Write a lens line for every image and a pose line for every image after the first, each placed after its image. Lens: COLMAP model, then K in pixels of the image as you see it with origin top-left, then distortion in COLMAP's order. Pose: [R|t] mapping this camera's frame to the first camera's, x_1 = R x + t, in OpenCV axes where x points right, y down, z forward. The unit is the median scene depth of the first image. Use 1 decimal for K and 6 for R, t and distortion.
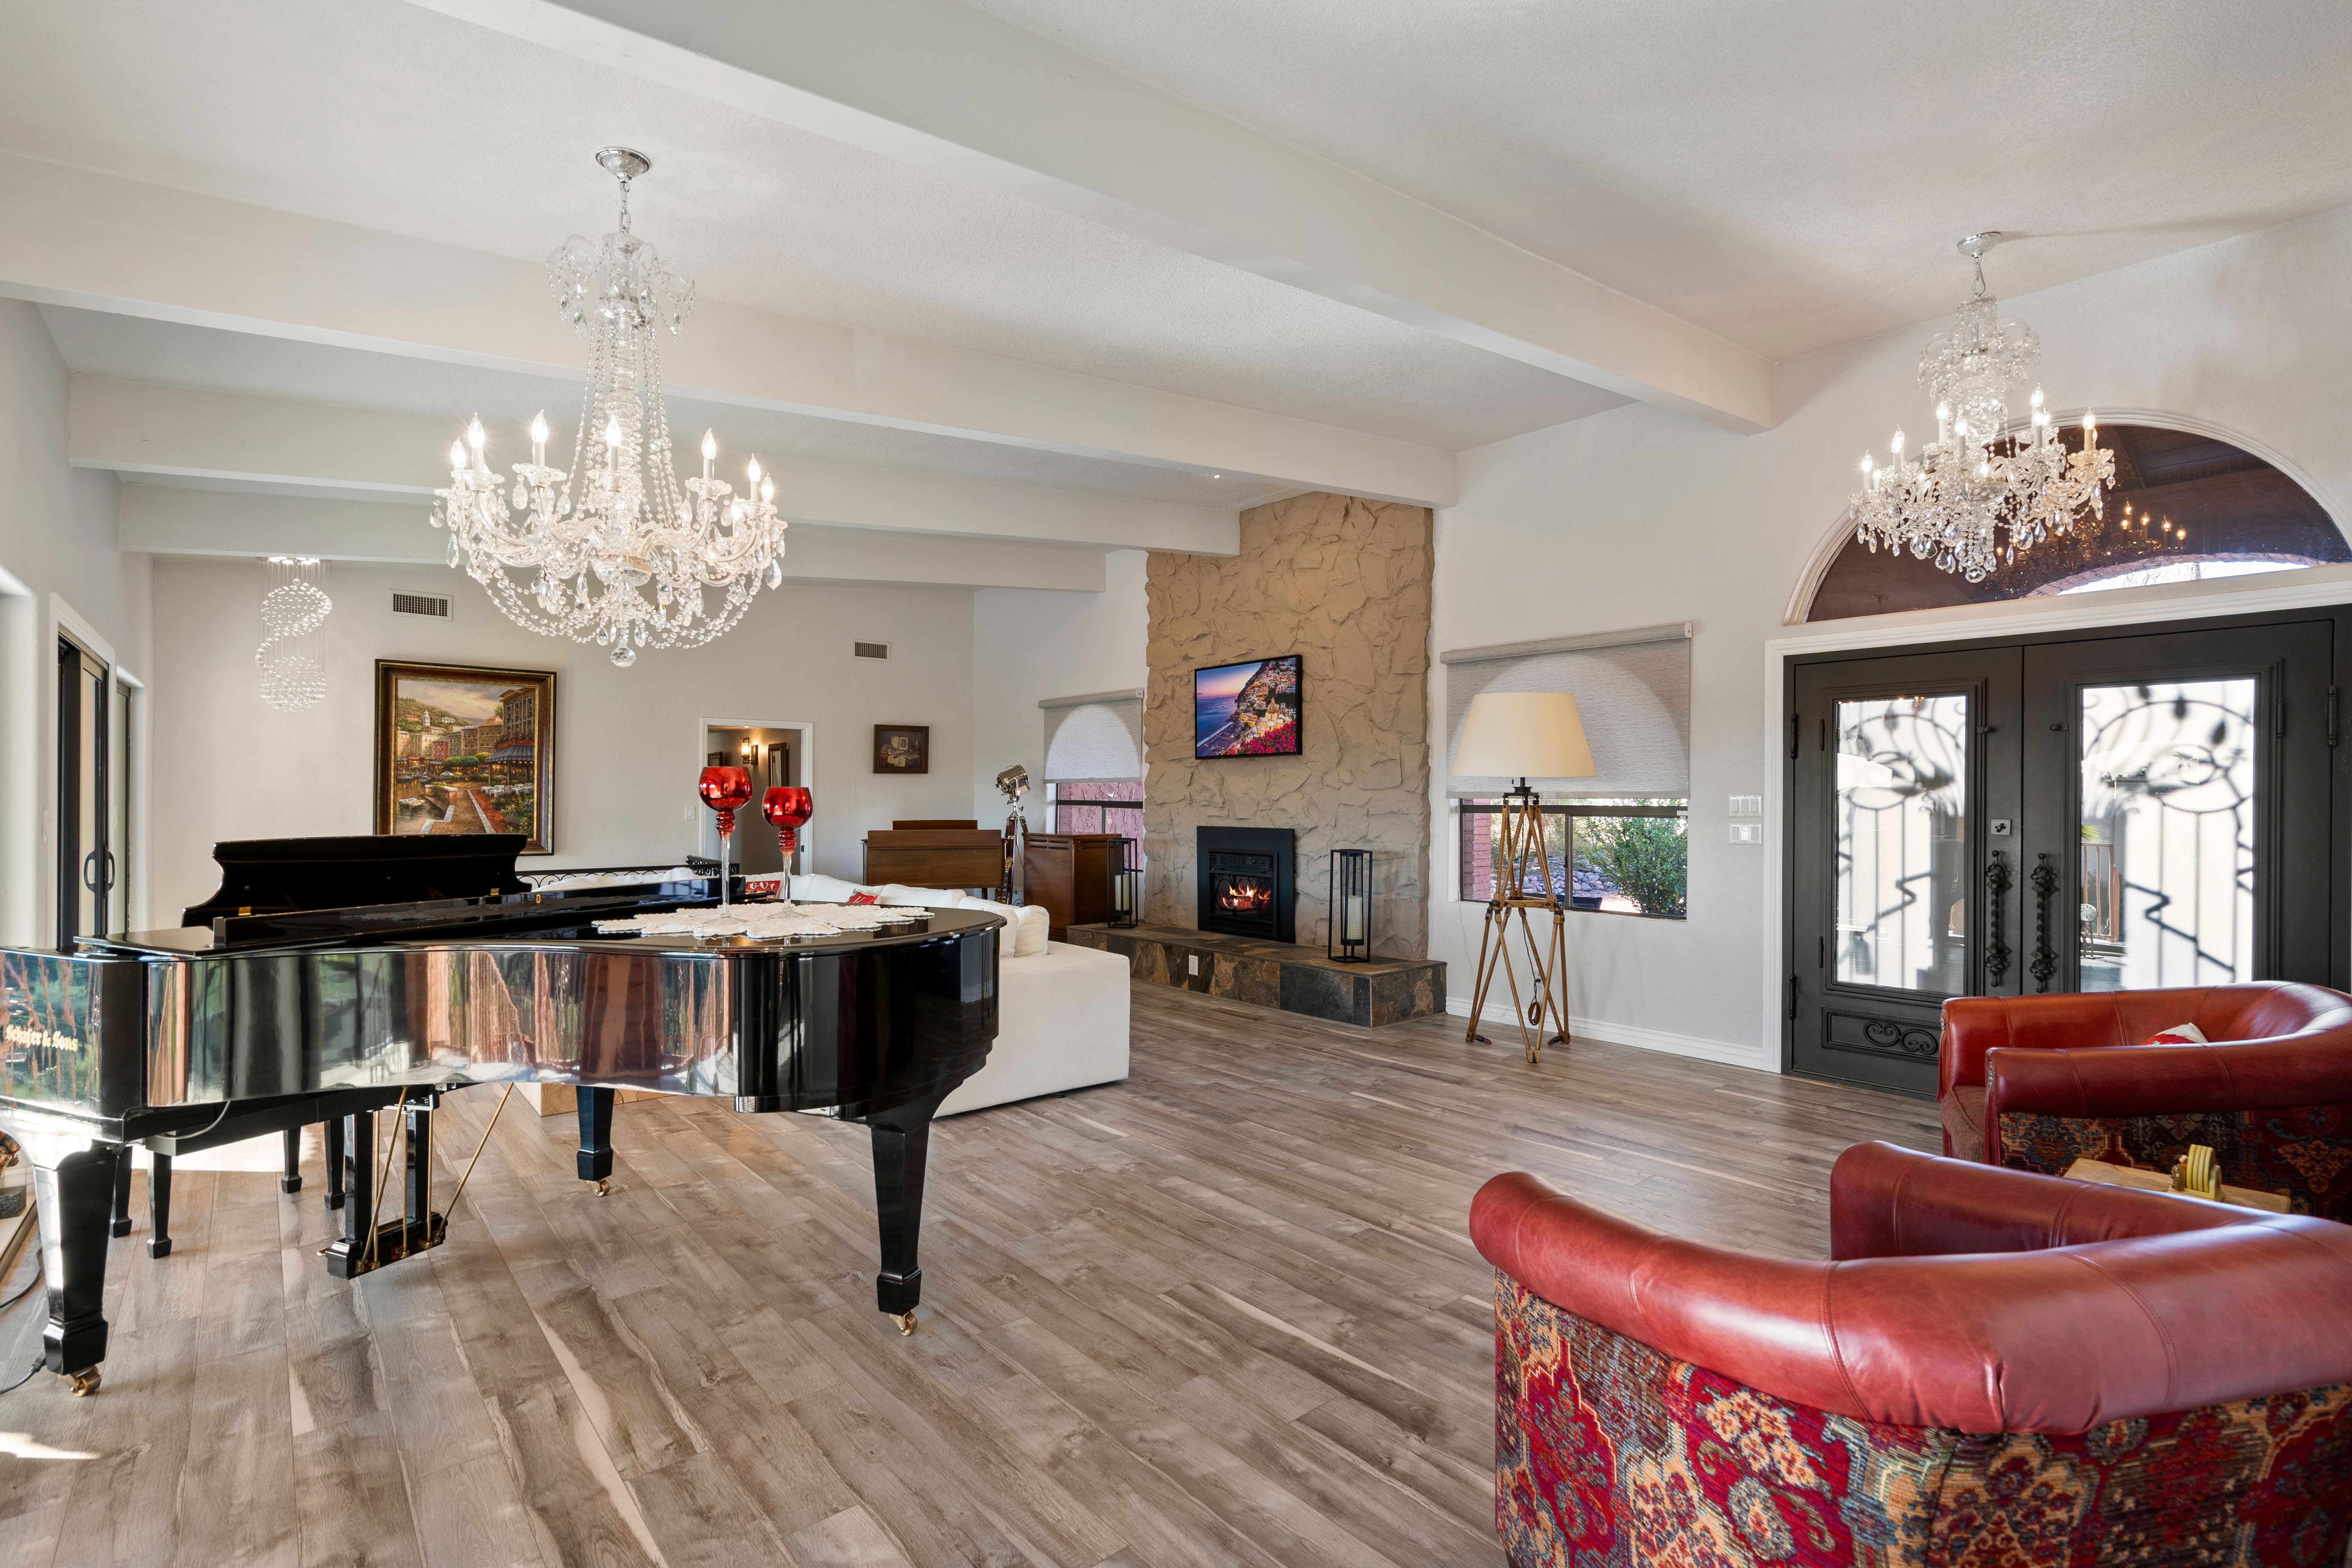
lens RADIAL K [[1083.8, 0, 1155.1], [0, 1083.8, 789.6], [0, 0, 1]] dist [-0.004234, 0.001192]
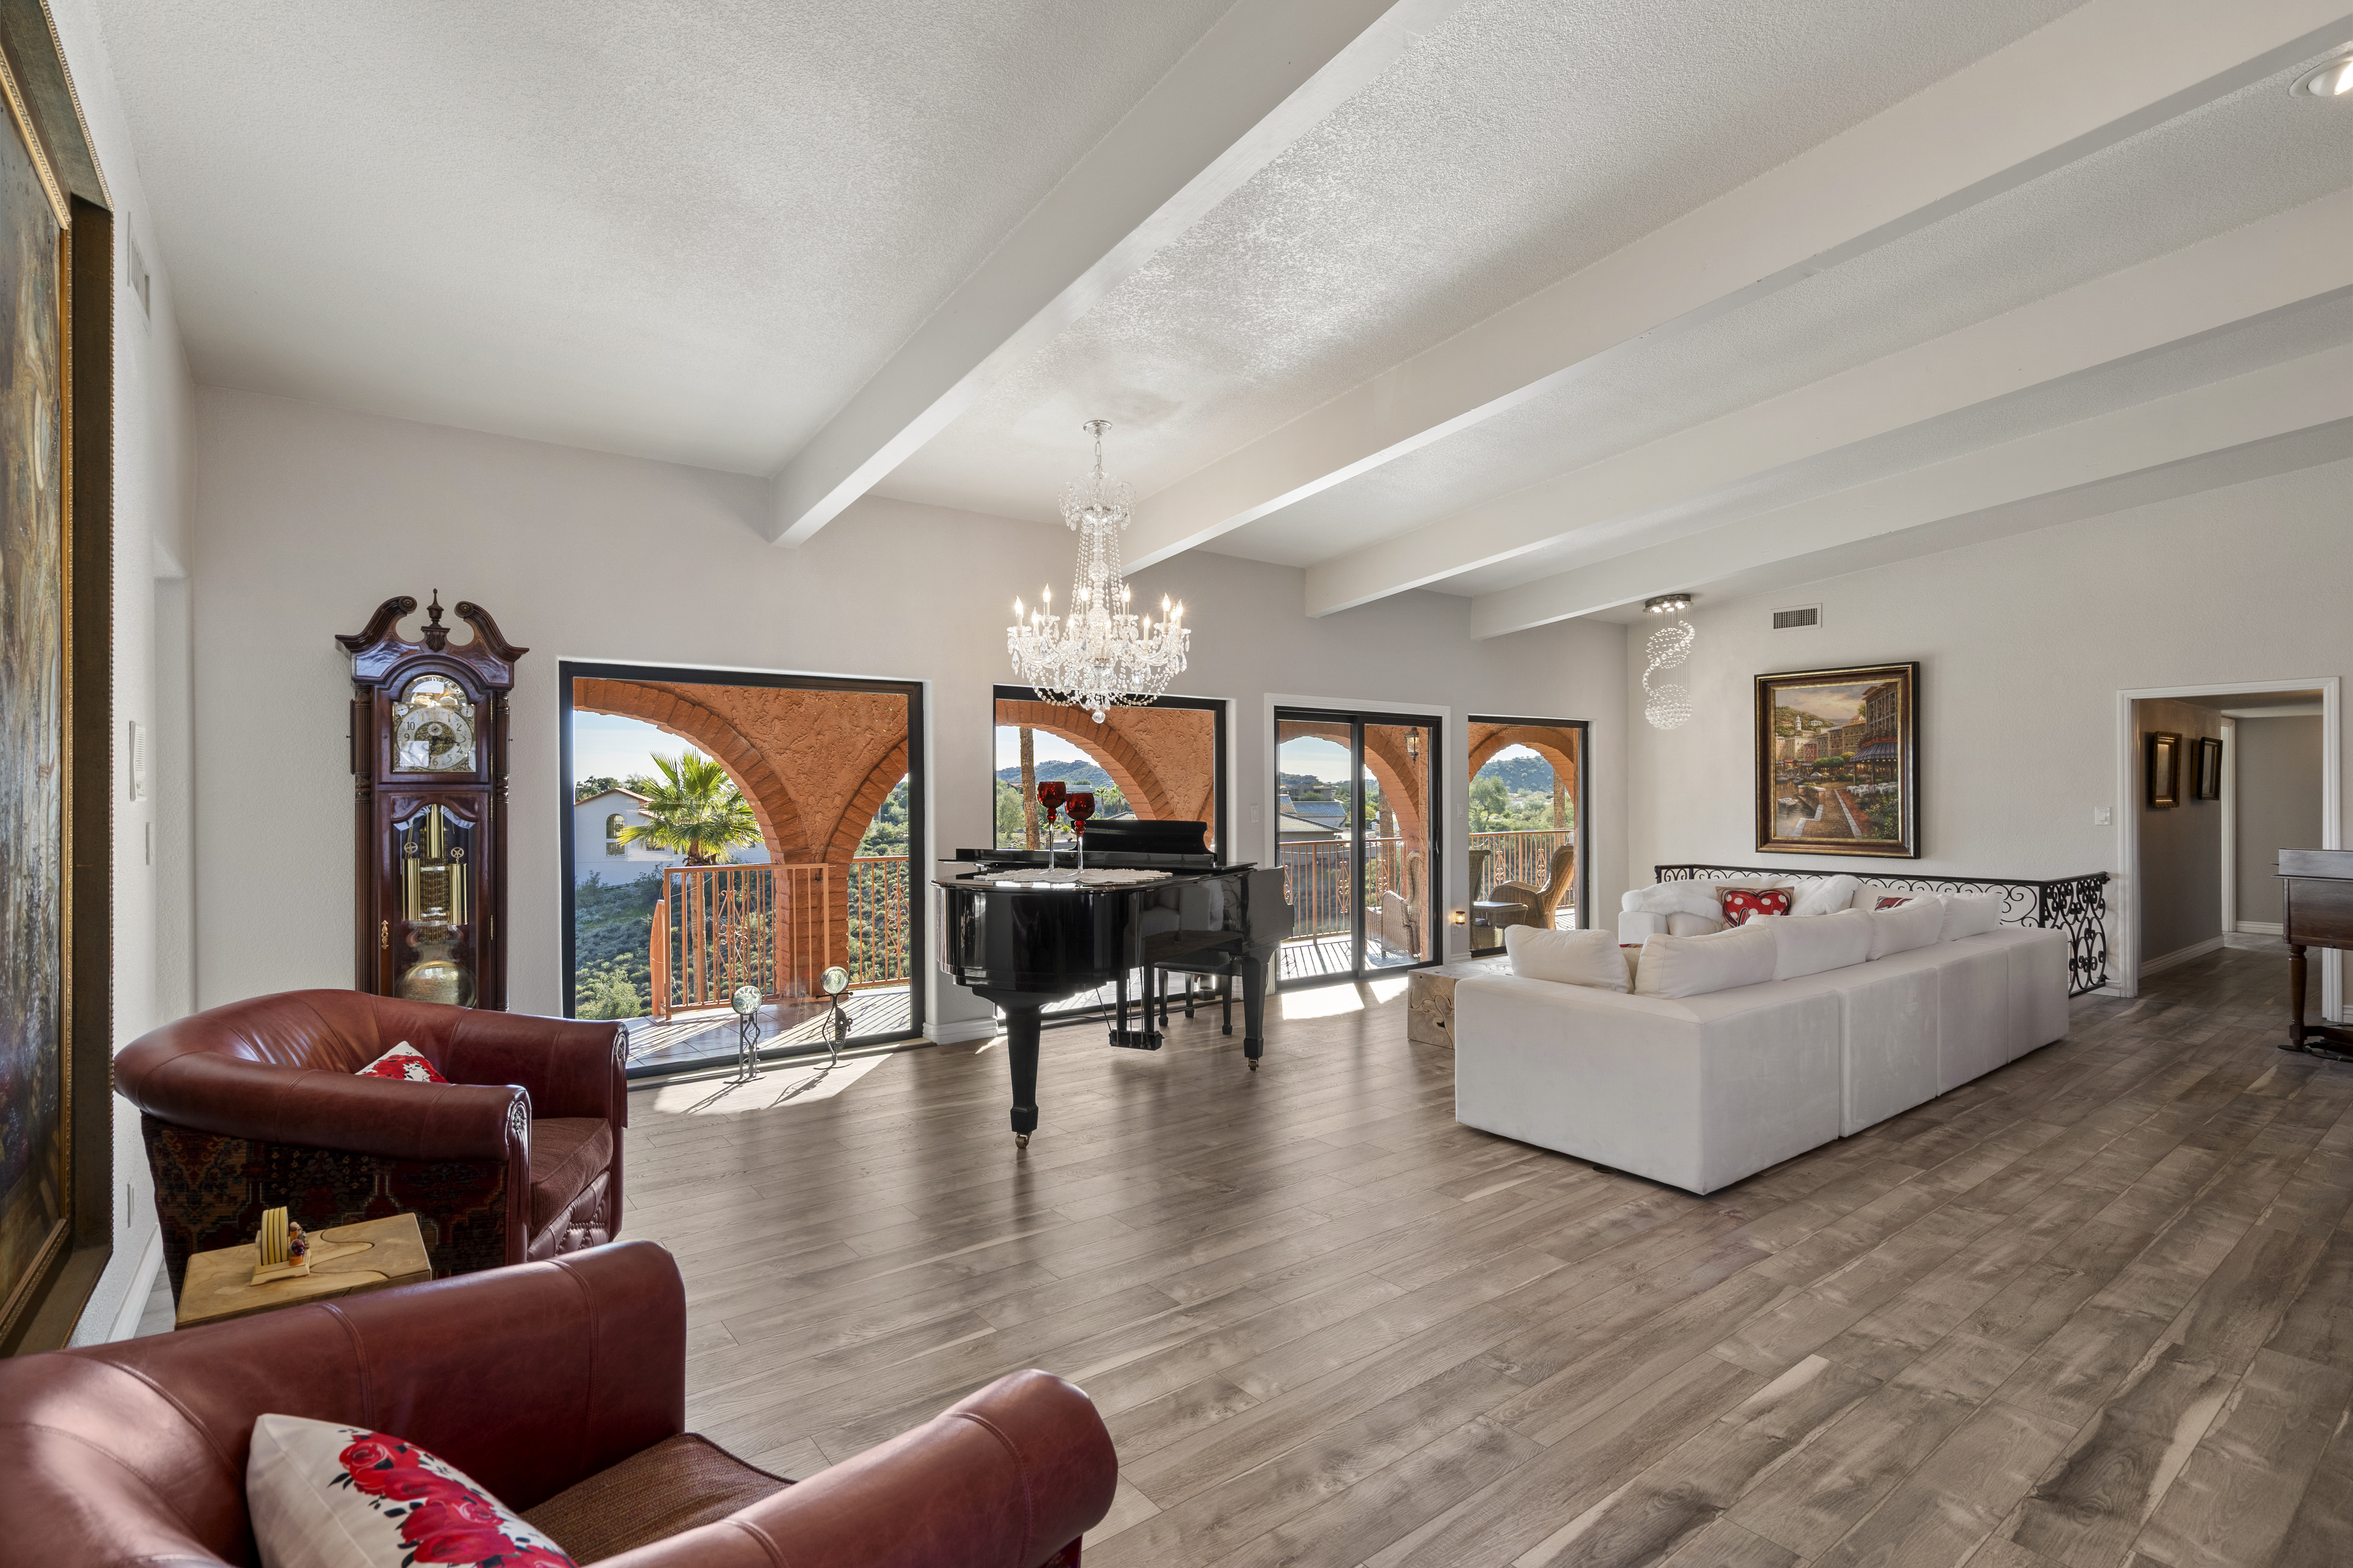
lens RADIAL K [[1084.3, 0, 1162.2], [0, 1084.3, 795.1], [0, 0, 1]] dist [-0.004234, 0.001192]
pose [[-0.049388, -0.002877, -0.998776, 0.451363], [0.011942, 0.999923, -0.003471, 0.001861], [0.998708, -0.012098, -0.049350, 0.439627]]
